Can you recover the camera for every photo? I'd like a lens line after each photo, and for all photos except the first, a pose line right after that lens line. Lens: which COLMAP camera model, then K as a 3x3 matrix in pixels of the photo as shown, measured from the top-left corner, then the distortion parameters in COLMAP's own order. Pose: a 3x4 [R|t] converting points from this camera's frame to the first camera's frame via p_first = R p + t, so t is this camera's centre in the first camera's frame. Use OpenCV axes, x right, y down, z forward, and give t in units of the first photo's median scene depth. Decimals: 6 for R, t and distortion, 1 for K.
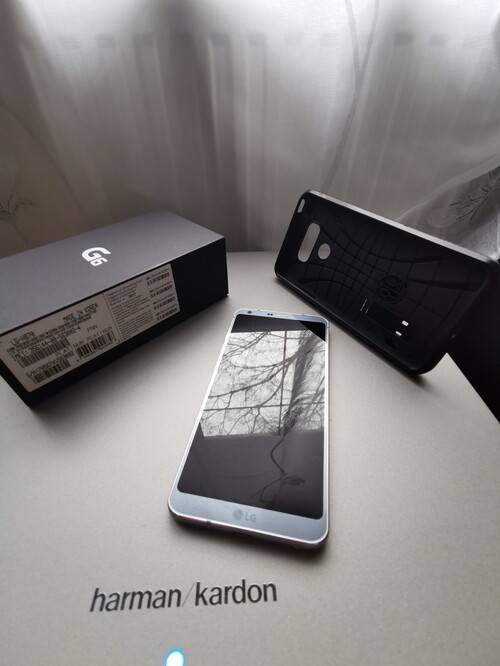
lens RADIAL K [[309.8, 0, 249.1], [0, 309.8, 315.0], [0, 0, 1]] dist [0.031008, -0.017011]
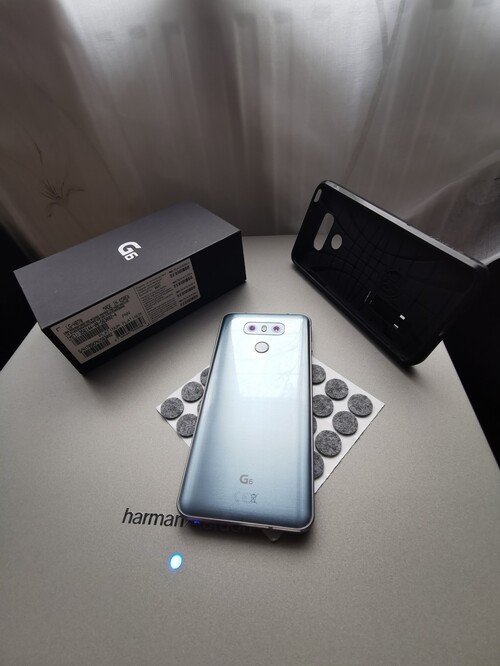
lens RADIAL K [[309.8, 0, 249.1], [0, 309.8, 315.0], [0, 0, 1]] dist [0.031008, -0.017011]
pose [[0.990203, 0.035732, -0.134985, 0.119957], [-0.019376, 0.992513, 0.120595, -0.096229], [0.138284, -0.116798, 0.983481, -0.116316]]
